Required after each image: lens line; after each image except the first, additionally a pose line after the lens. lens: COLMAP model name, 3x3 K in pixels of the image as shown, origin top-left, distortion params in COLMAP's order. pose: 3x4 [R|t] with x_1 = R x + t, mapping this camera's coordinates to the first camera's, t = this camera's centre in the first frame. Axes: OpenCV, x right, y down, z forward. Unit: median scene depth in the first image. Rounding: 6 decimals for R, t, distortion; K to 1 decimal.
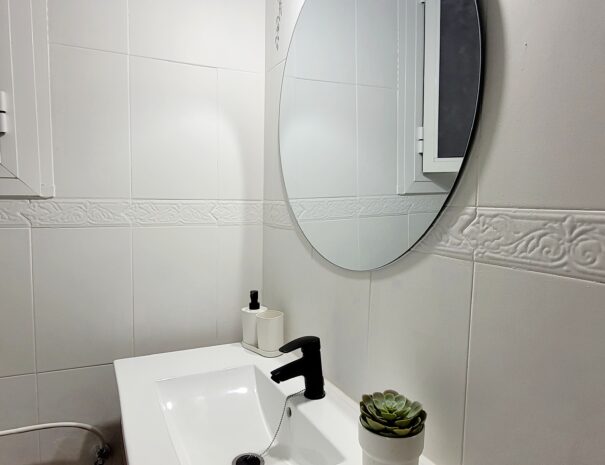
lens RADIAL K [[415.8, 0, 302.5], [0, 415.8, 232.5], [0, 0, 1]] dist [-0.012467, -0.004561]
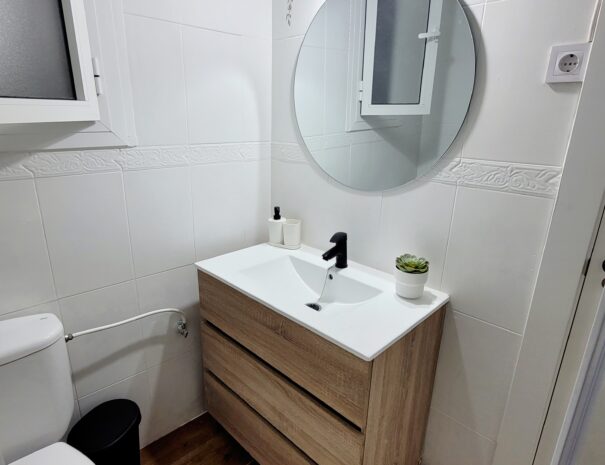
lens RADIAL K [[360.0, 0, 302.5], [0, 360.0, 232.5], [0, 0, 1]] dist [-0.002757, 0.001080]
pose [[0.947237, -0.094319, 0.306343, -0.477718], [0.020414, 0.971538, 0.236001, -0.076657], [-0.319884, -0.217295, 0.922202, -0.233611]]
